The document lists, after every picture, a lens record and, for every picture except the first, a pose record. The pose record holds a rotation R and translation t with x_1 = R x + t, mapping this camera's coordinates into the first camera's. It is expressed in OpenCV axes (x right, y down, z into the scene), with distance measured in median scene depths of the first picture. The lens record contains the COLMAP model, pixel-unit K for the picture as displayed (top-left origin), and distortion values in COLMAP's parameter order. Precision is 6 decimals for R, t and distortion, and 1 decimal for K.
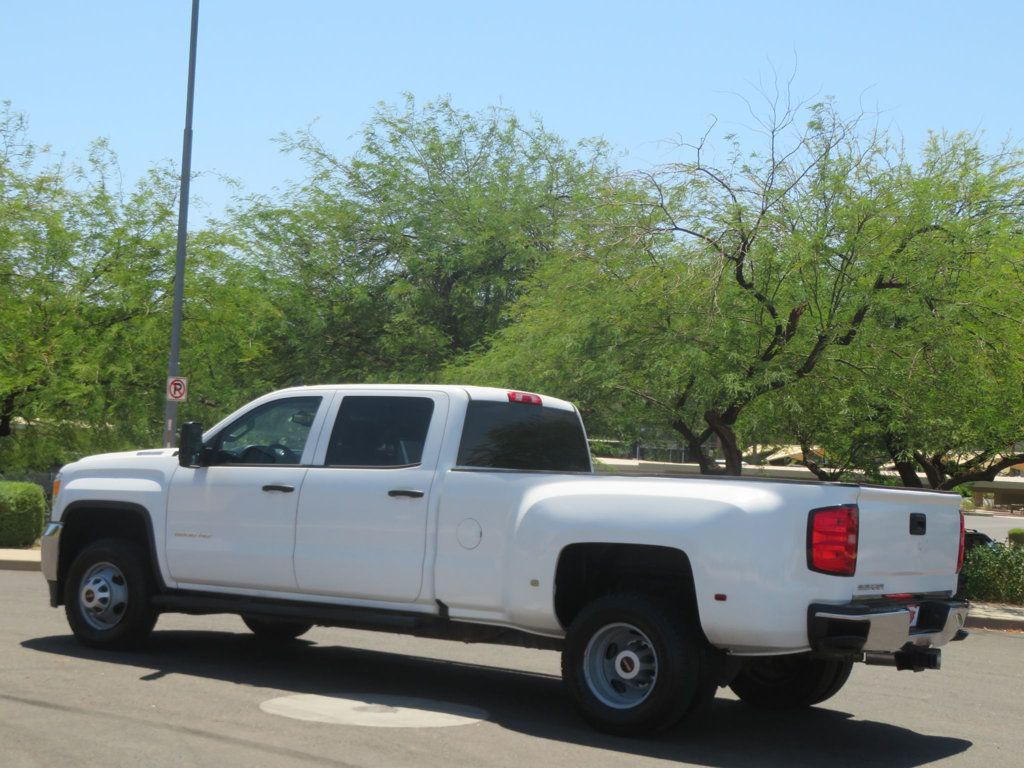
lens RADIAL K [[1779.3, 0, 512.0], [0, 1779.3, 384.0], [0, 0, 1]] dist [0.035520, 0.012255]
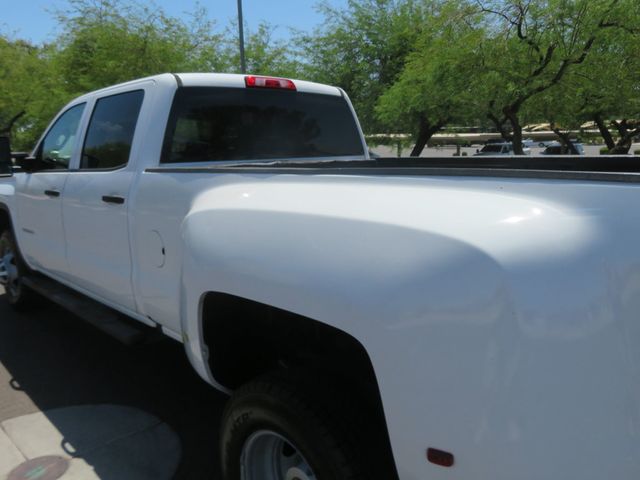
lens RADIAL K [[549.7, 0, 320.0], [0, 549.7, 240.0], [0, 0, 1]] dist [0.009723, 0.003474]
pose [[0.972765, -0.035411, -0.229073, 0.104356], [0.084613, 0.974313, 0.208696, 0.032645], [0.215798, -0.222395, 0.950774, 0.754711]]
